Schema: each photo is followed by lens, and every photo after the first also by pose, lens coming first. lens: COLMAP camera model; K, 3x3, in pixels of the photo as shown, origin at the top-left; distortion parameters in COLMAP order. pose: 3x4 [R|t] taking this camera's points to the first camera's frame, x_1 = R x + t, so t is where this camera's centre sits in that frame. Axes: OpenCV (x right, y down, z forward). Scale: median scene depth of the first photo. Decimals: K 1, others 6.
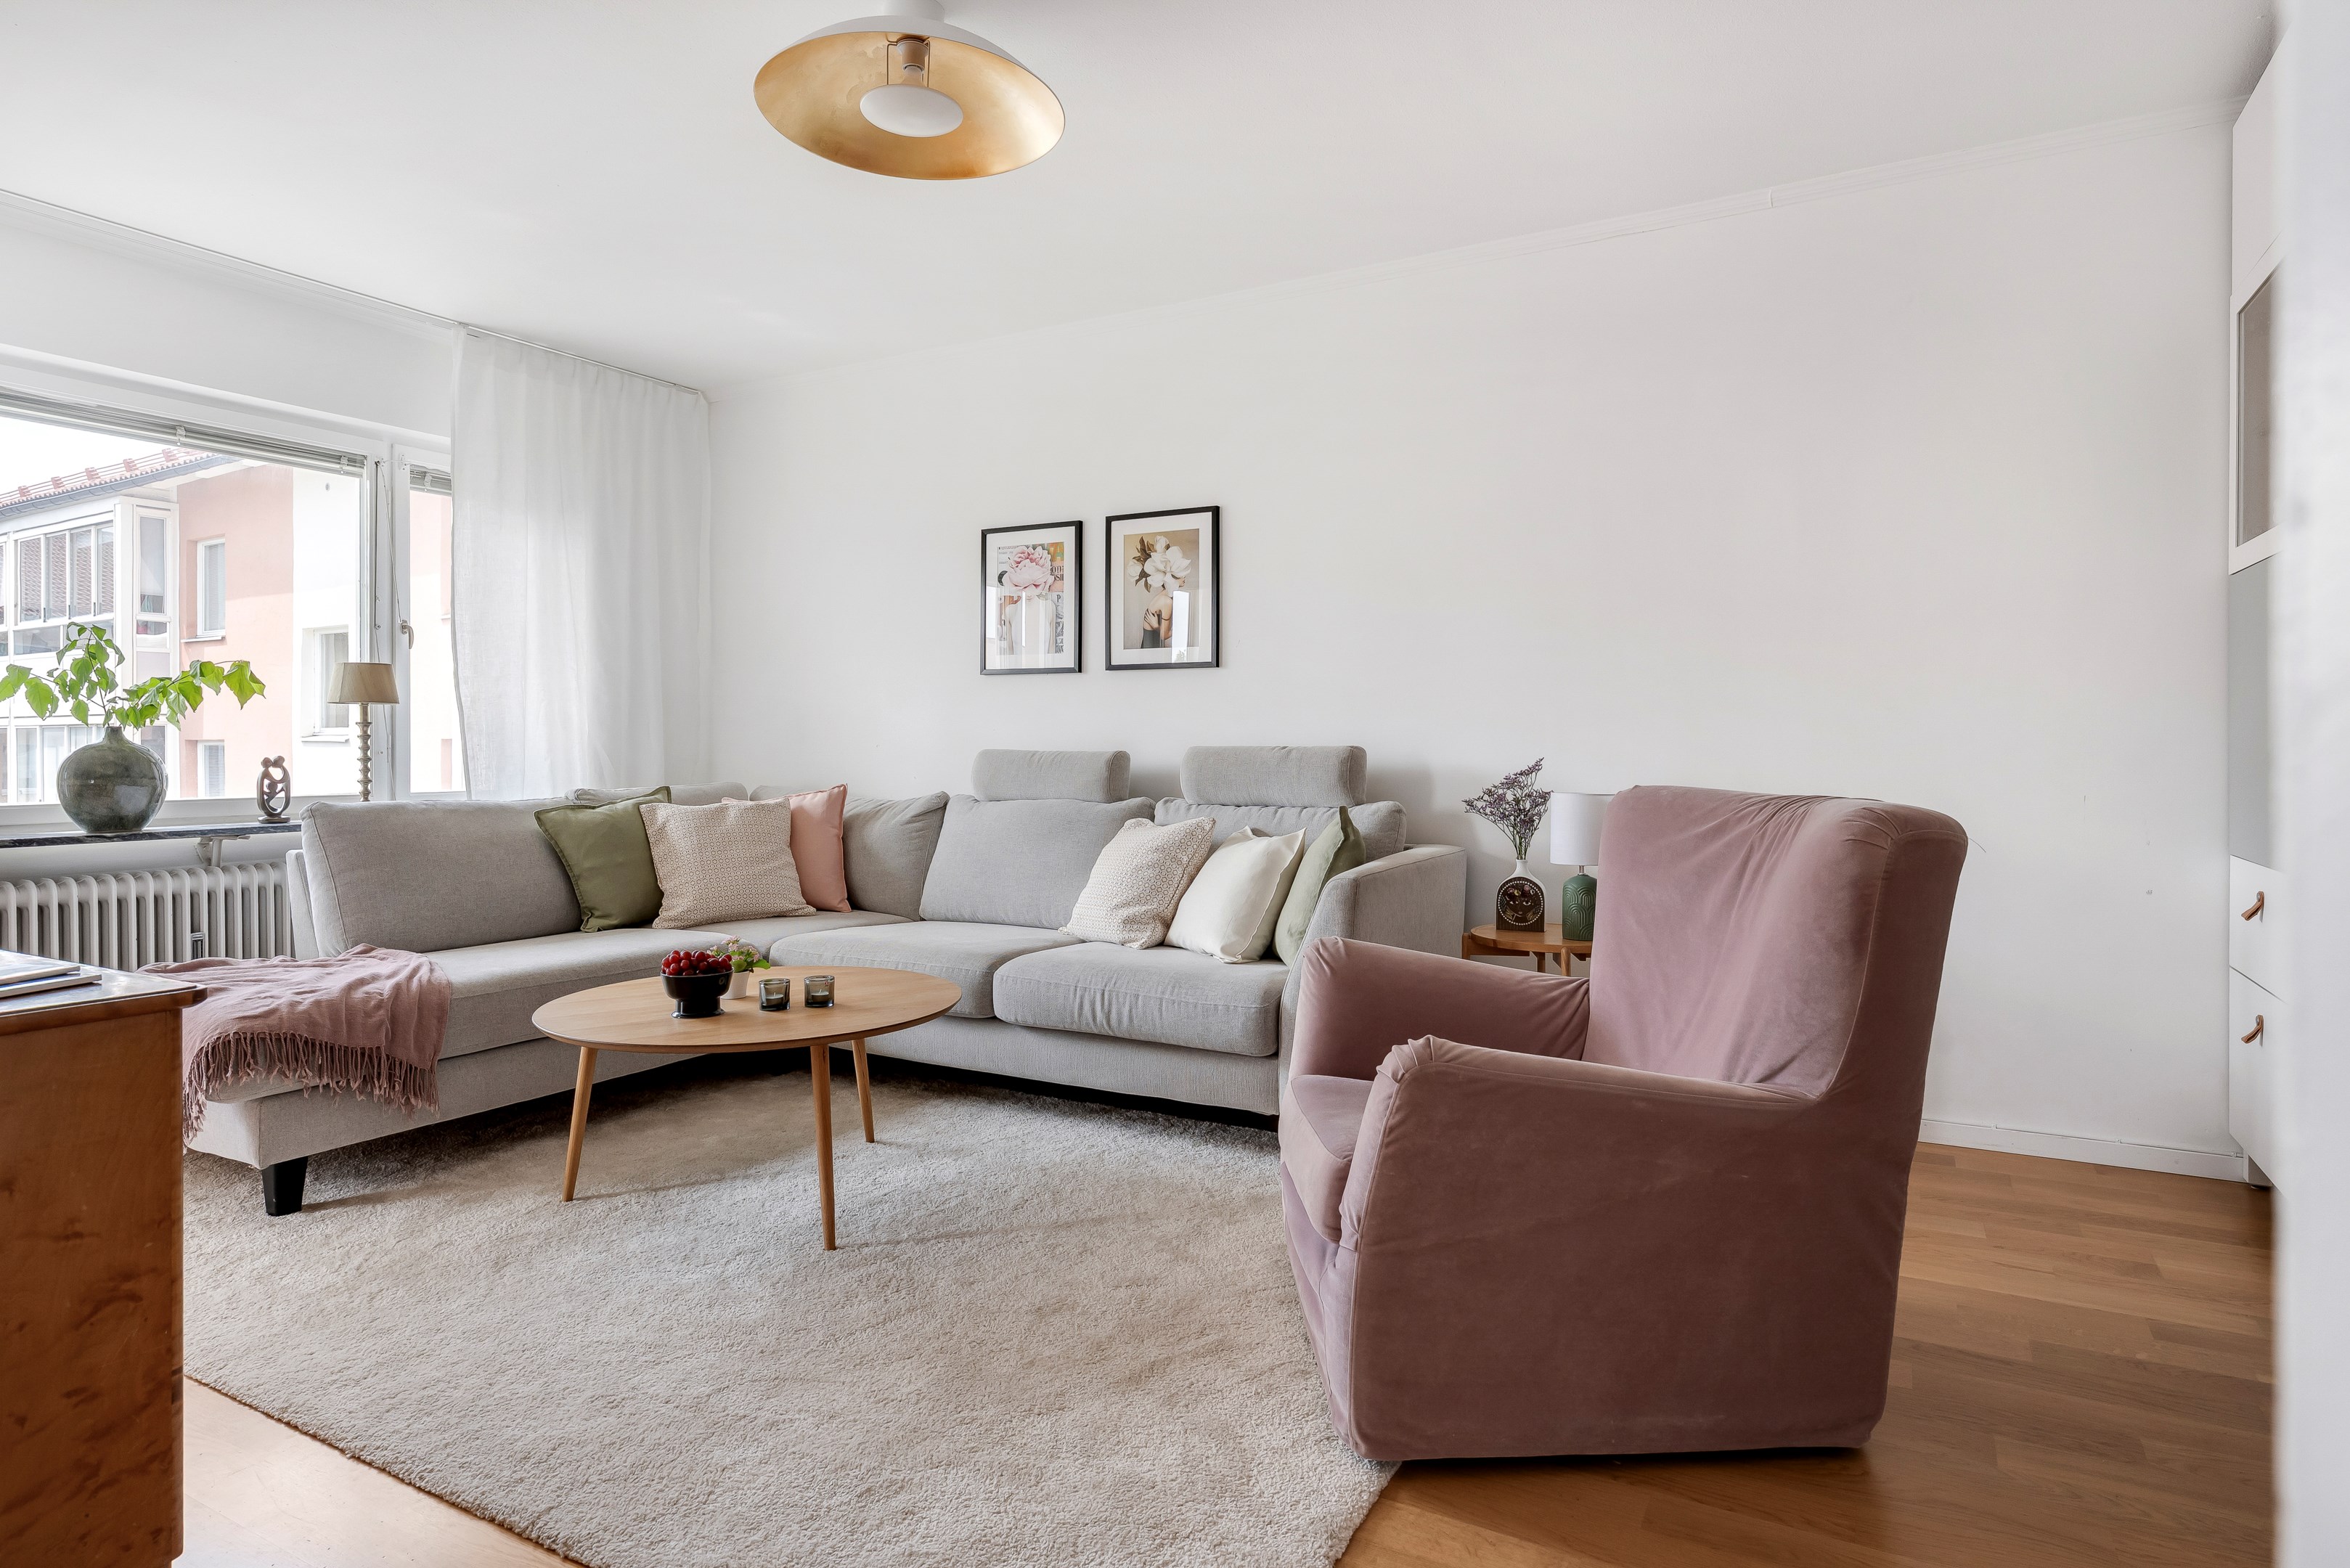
lens RADIAL K [[1299.9, 0, 1170.2], [0, 1299.9, 748.9], [0, 0, 1]] dist [-0.000729, 0.000201]
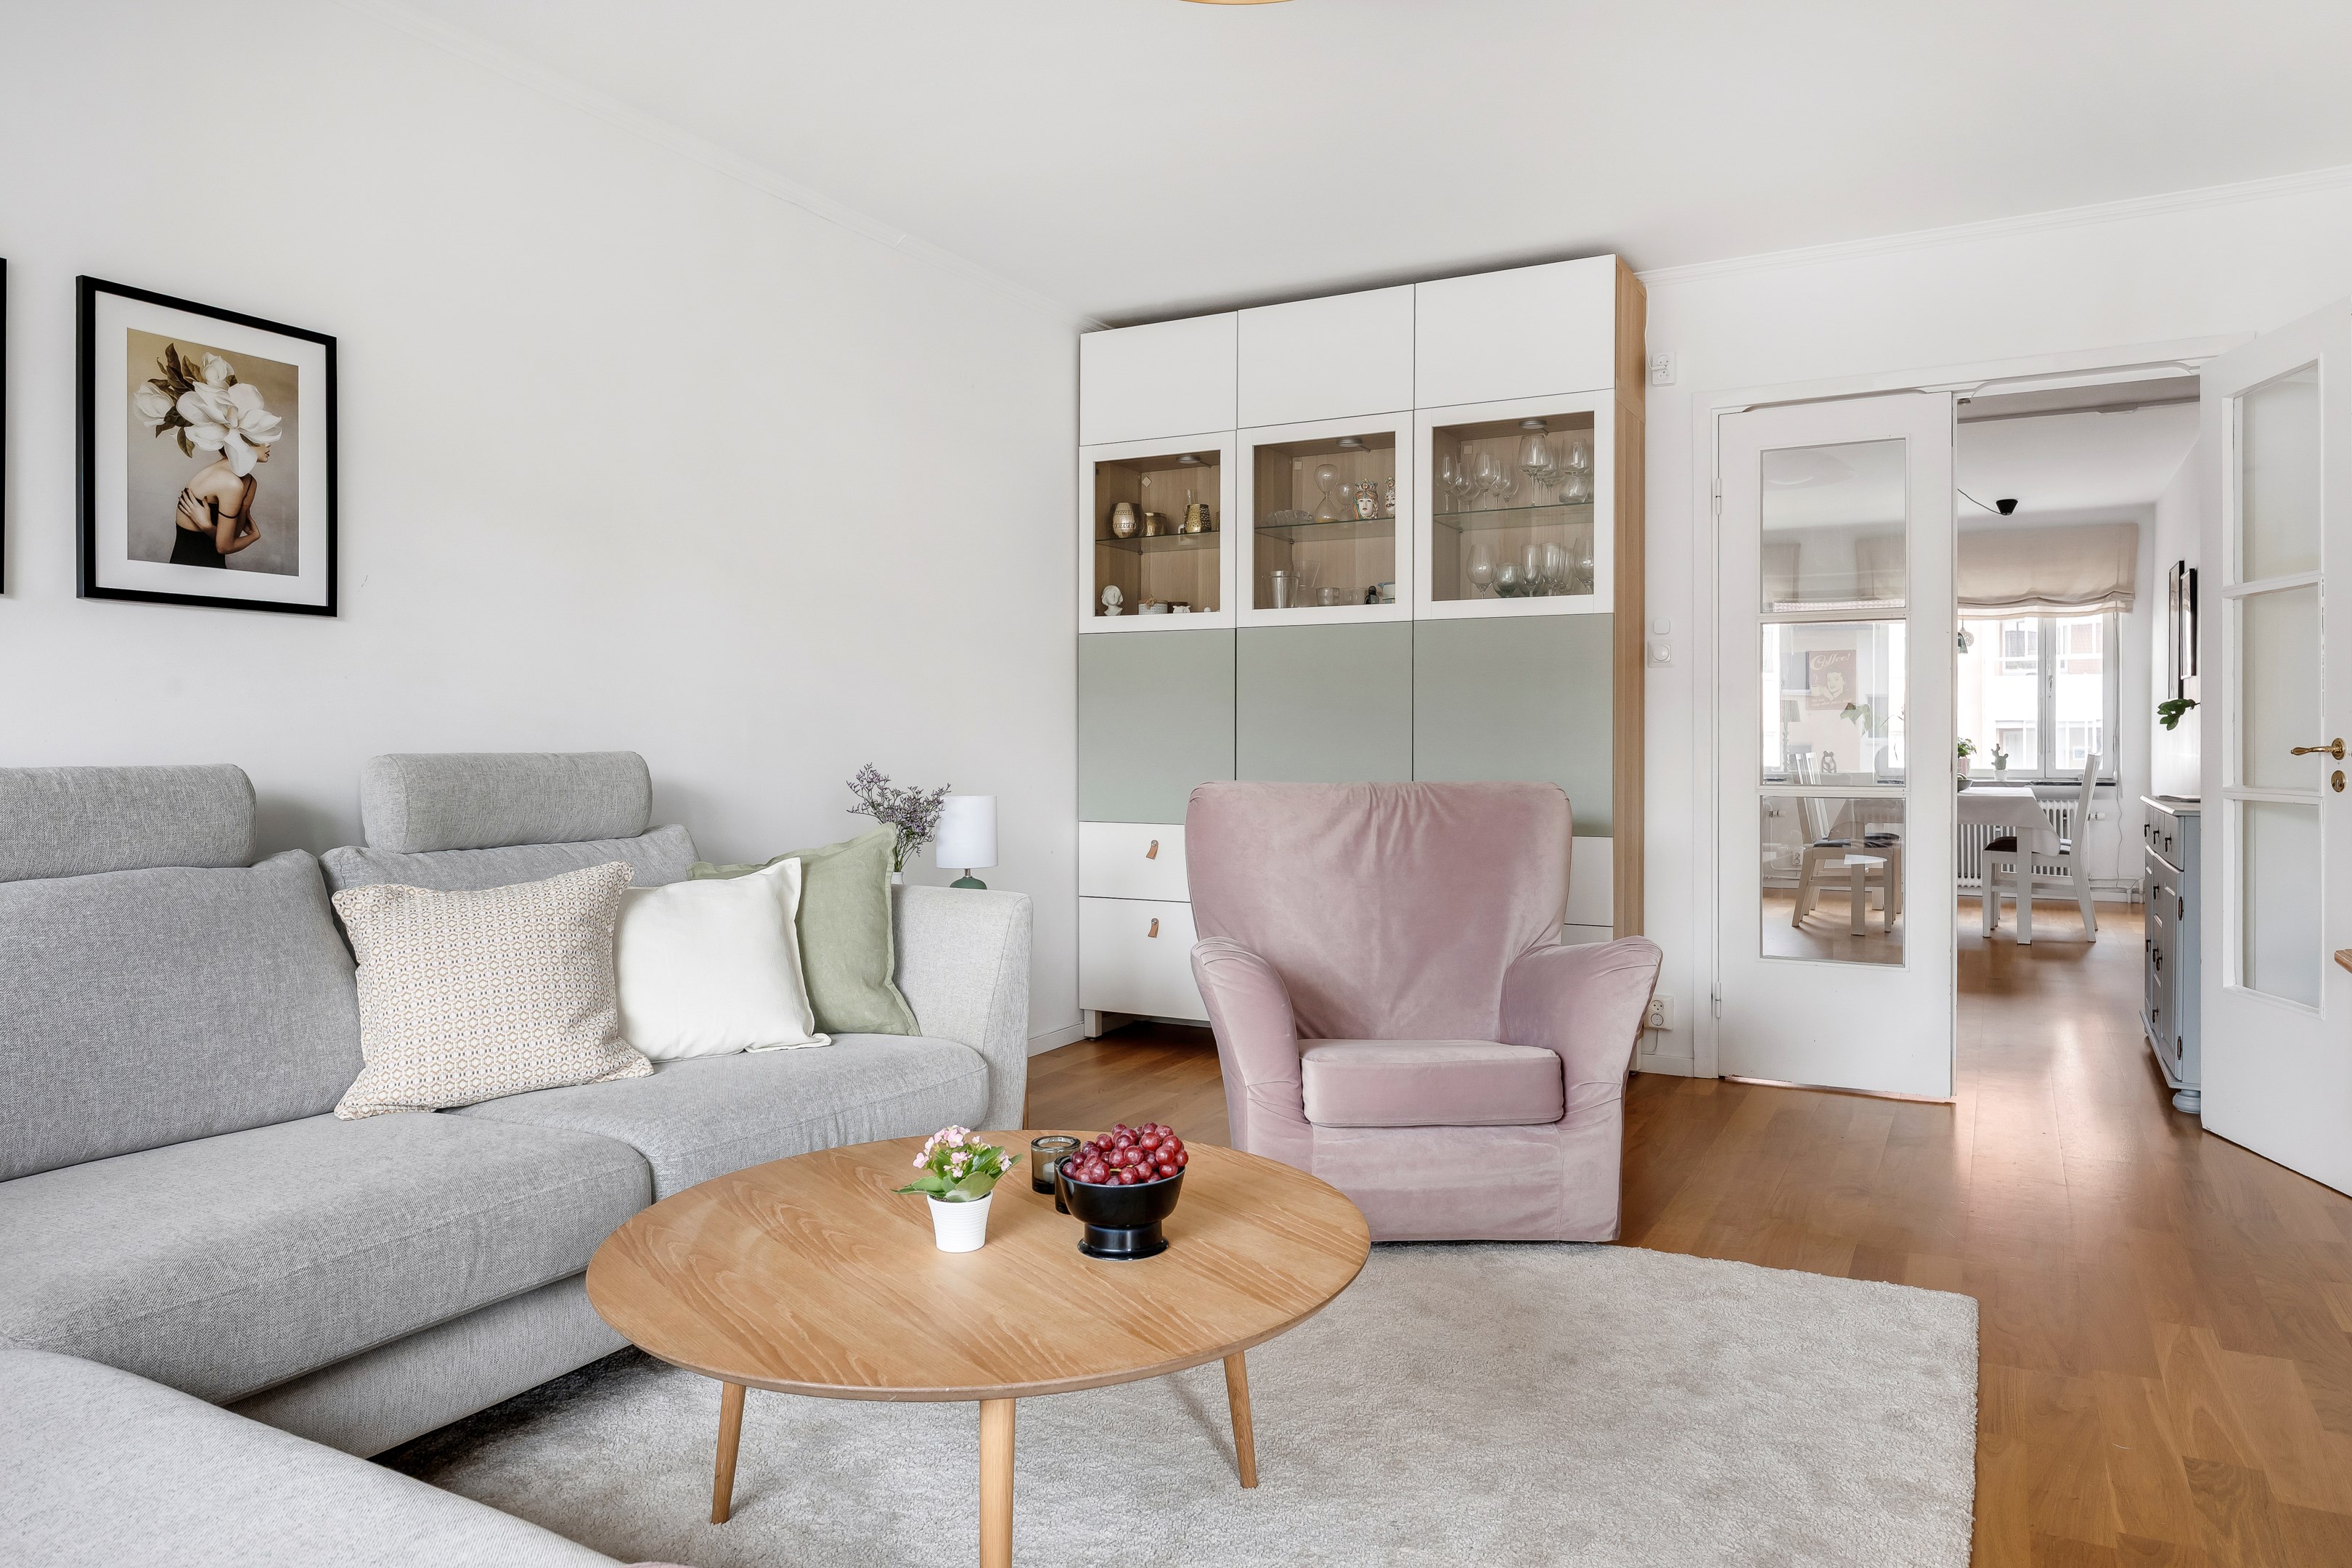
lens RADIAL K [[1522.6, 0, 1180.0], [0, 1522.6, 734.9], [0, 0, 1]] dist [0.000619, 0.000097]
pose [[-0.022085, 0.002960, 0.999752, -0.717050], [0.005752, 0.999979, -0.002833, -0.006898], [-0.999740, 0.005688, -0.022101, 0.706966]]
